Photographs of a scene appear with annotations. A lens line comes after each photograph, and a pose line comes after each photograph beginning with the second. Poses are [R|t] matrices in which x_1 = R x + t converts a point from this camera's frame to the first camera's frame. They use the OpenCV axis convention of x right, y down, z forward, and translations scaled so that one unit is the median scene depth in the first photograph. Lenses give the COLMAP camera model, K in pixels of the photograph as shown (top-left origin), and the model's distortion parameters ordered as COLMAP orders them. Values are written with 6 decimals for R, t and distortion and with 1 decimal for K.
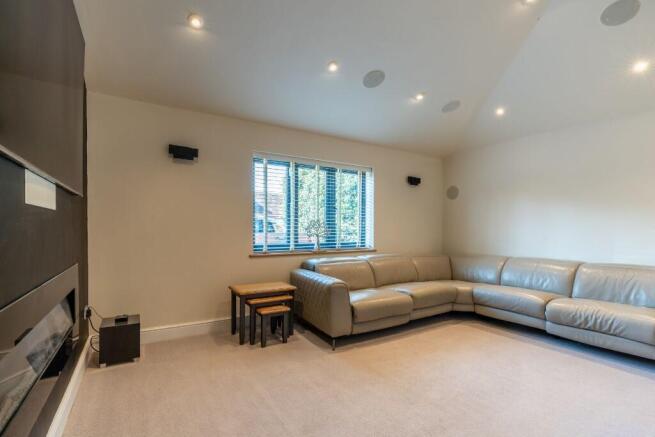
lens RADIAL K [[308.9, 0, 326.9], [0, 308.9, 229.4], [0, 0, 1]] dist [0.001491, 0.000171]
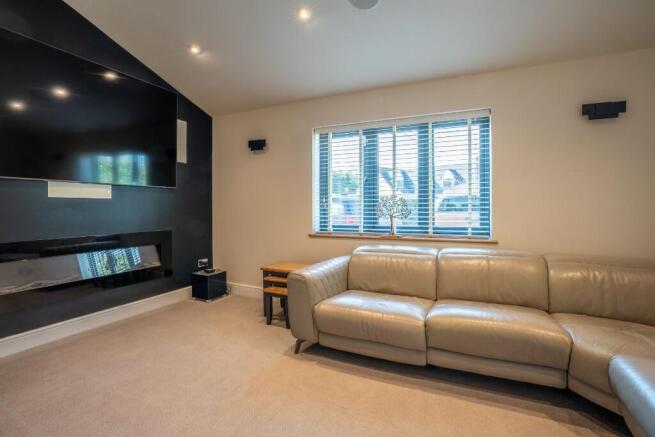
lens RADIAL K [[329.2, 0, 326.9], [0, 329.2, 201.4], [0, 0, 1]] dist [-0.001859, -0.000246]
pose [[0.531243, -0.014641, -0.847093, 0.644921], [0.005404, 0.999889, -0.013893, -0.006542], [0.847202, 0.002802, 0.531263, 0.461608]]
